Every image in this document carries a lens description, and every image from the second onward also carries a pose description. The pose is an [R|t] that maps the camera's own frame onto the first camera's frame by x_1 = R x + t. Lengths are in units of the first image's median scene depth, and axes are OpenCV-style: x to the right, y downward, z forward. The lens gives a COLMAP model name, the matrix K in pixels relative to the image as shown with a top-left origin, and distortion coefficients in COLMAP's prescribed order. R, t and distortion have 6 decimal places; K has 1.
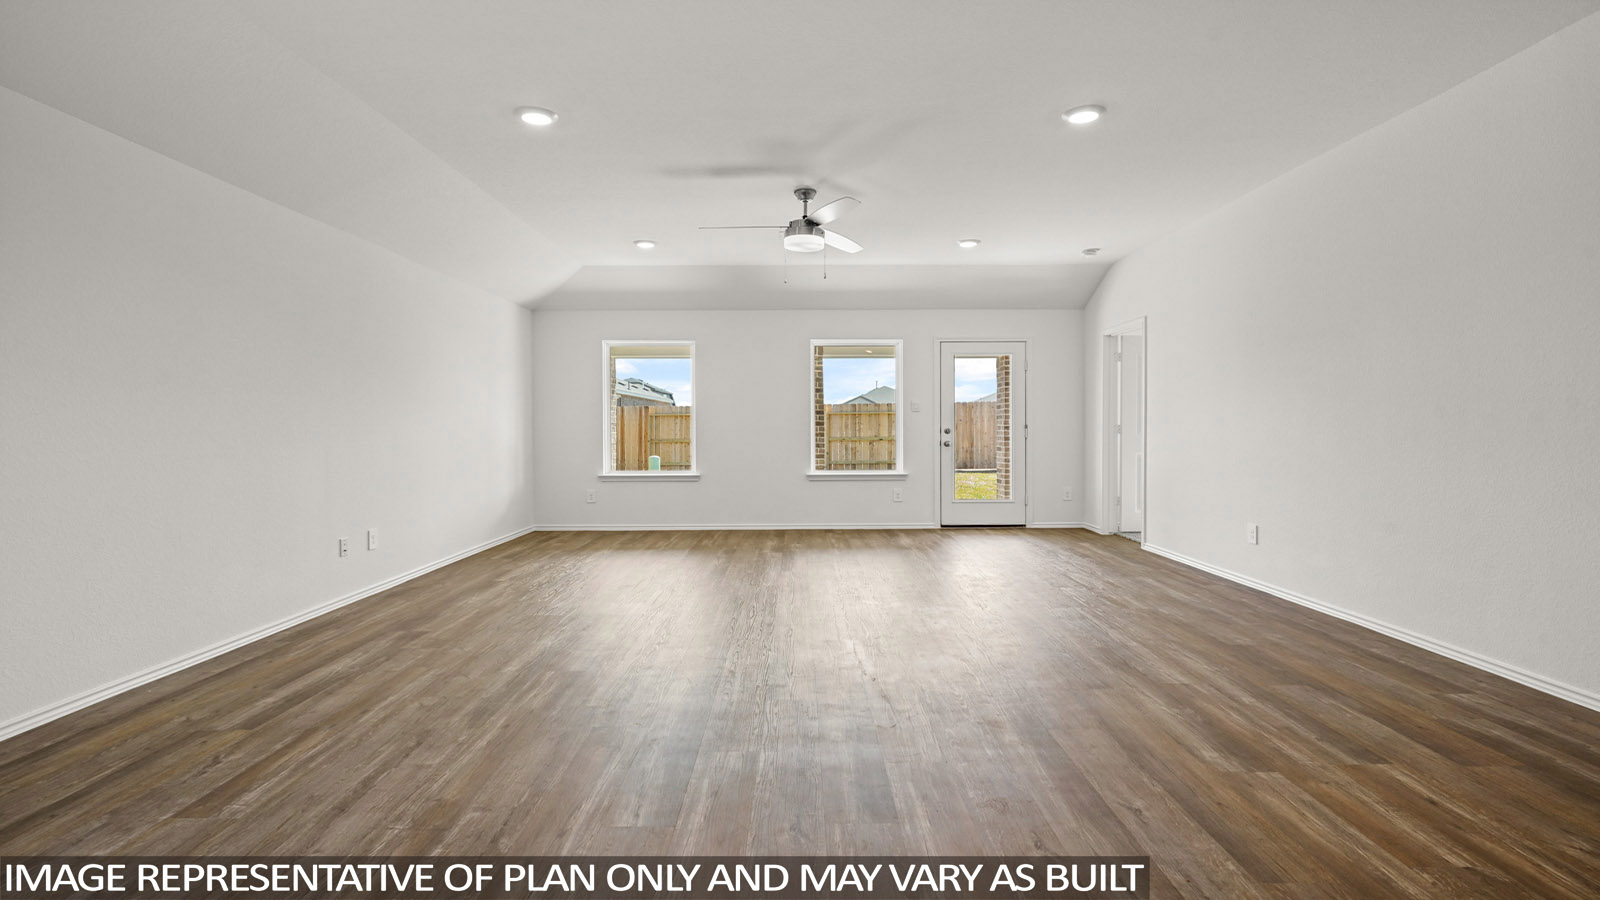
lens RADIAL K [[807.9, 0, 797.5], [0, 807.9, 431.5], [0, 0, 1]] dist [0.000229, 0.000120]
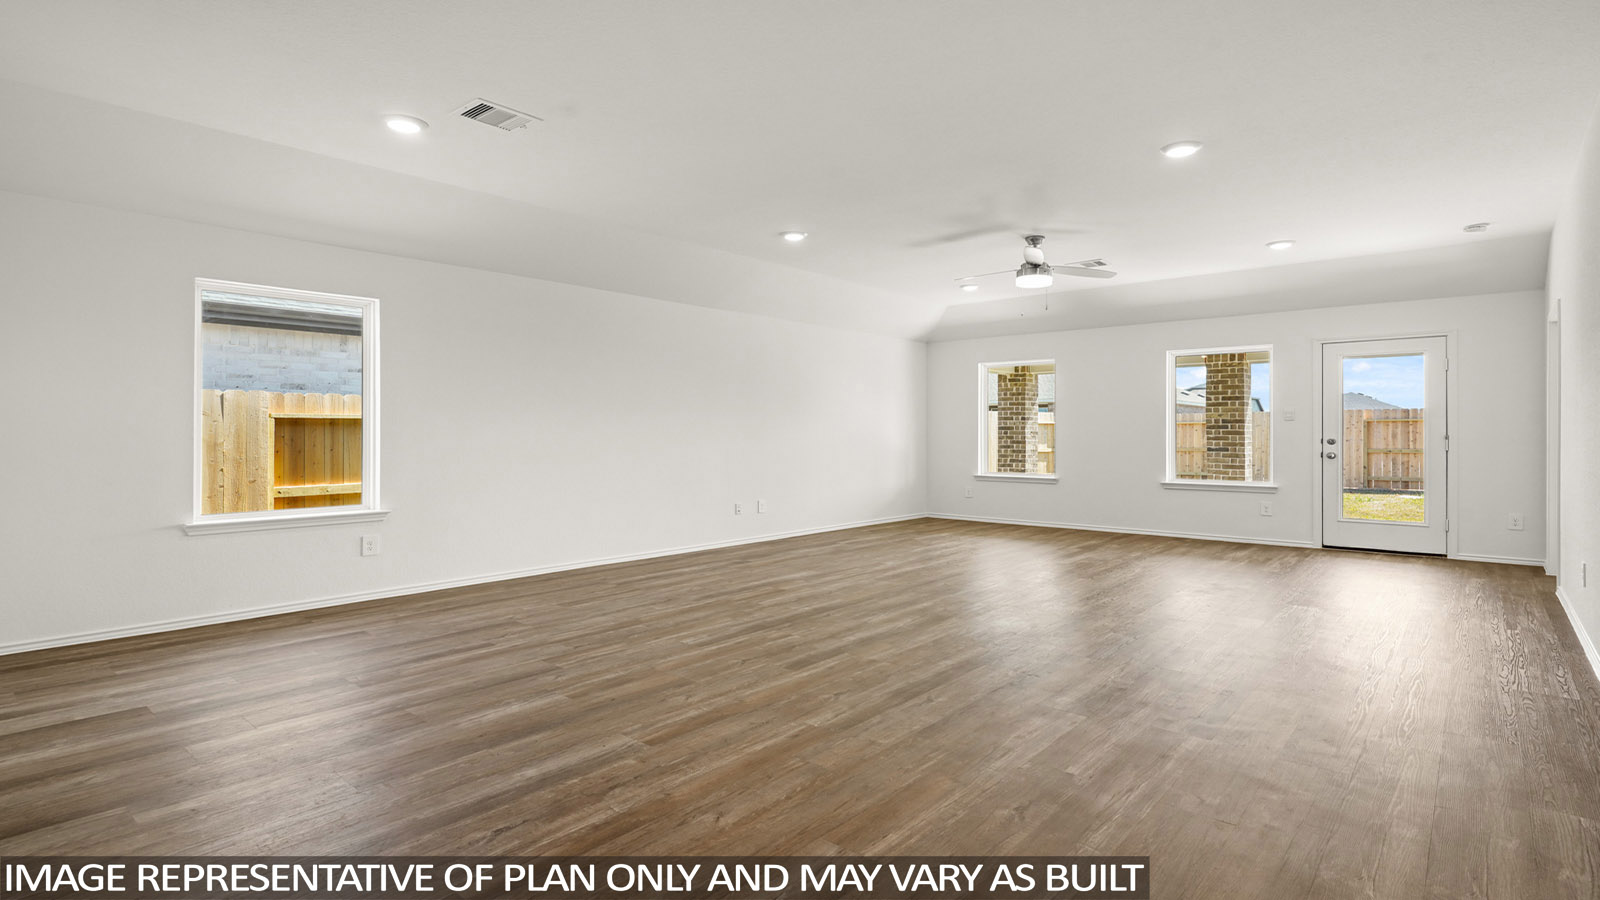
lens RADIAL K [[780.6, 0, 793.0], [0, 780.6, 438.1], [0, 0, 1]] dist [0.004494, -0.000087]
pose [[0.755955, 0.007994, -0.654575, 0.305688], [-0.008492, 0.999961, 0.002405, -0.001610], [0.654569, 0.003741, 0.755993, -0.060850]]
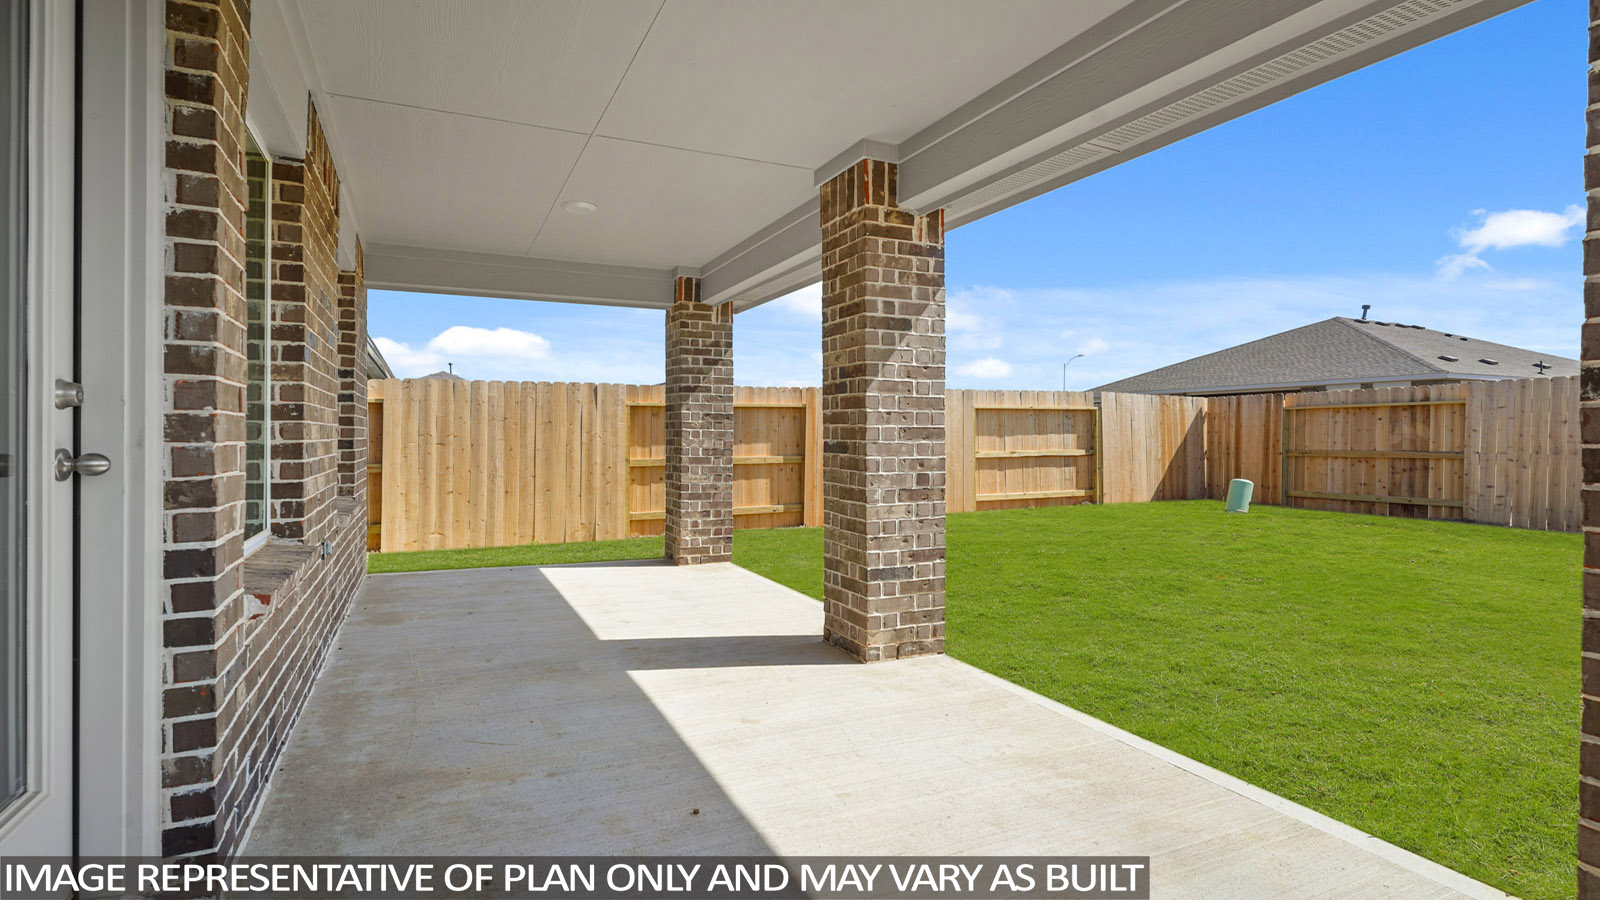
lens RADIAL K [[780.6, 0, 793.0], [0, 780.6, 438.1], [0, 0, 1]] dist [0.004494, -0.000087]
pose [[0.428721, 0.011391, -0.903365, 0.414179], [-0.012879, 0.999896, 0.006496, 0.004920], [0.903345, 0.008849, 0.428823, 1.018640]]
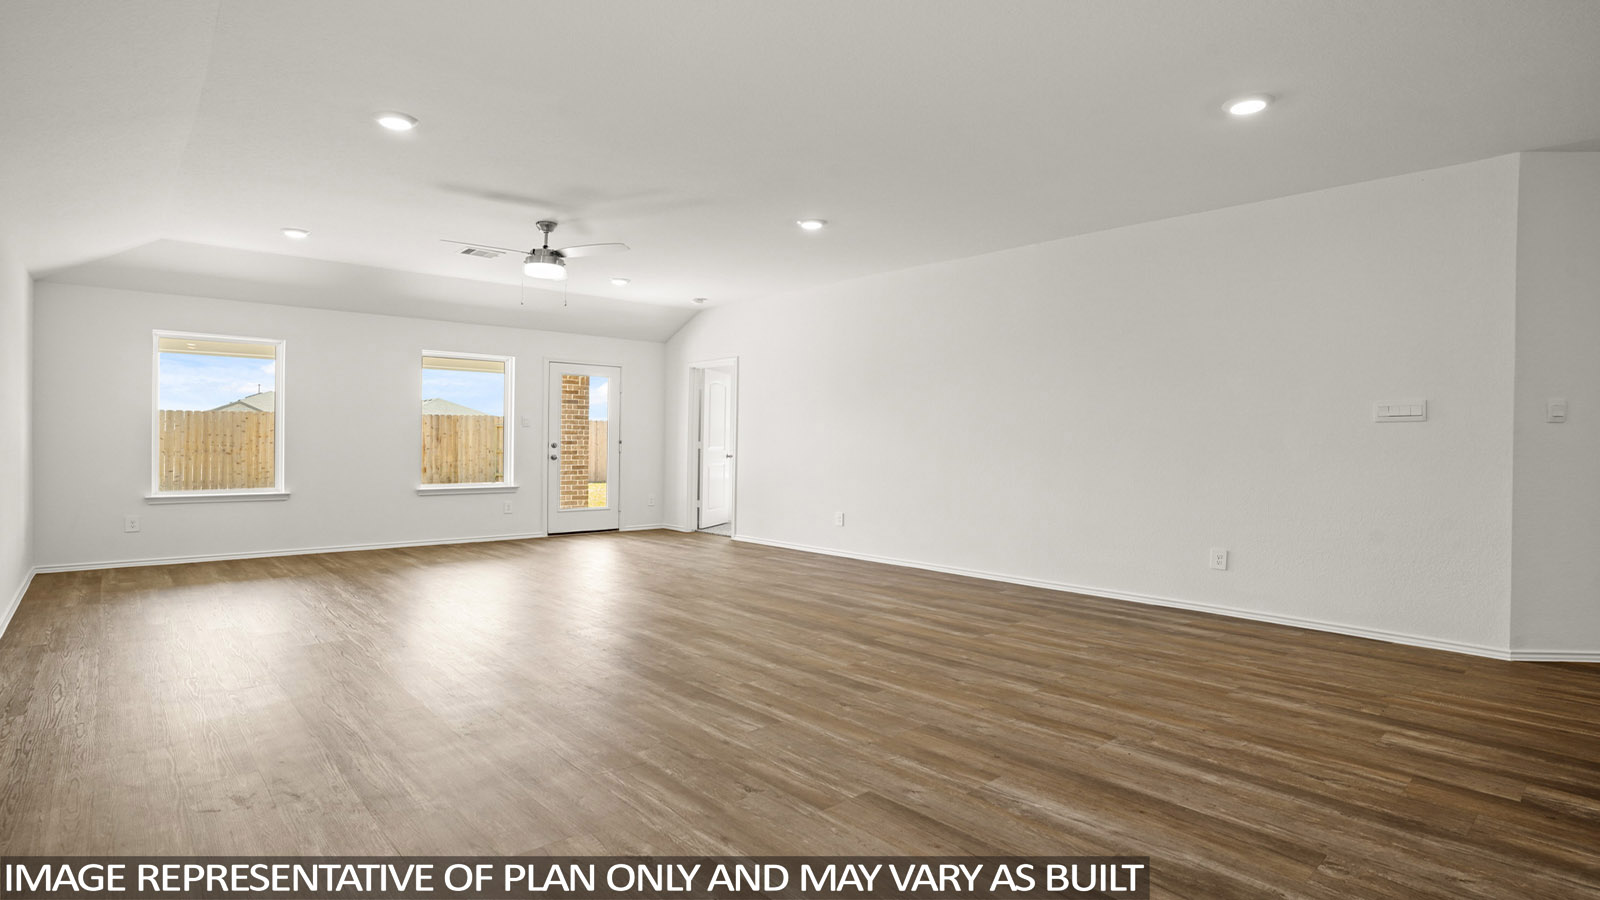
lens RADIAL K [[826.8, 0, 790.3], [0, 826.8, 447.5], [0, 0, 1]] dist [-0.091326, 0.060232]
pose [[0.735326, 0.006673, 0.677680, -0.326709], [-0.008275, 0.999965, -0.000867, 0.000358], [-0.677663, -0.004971, 0.735356, -0.017289]]
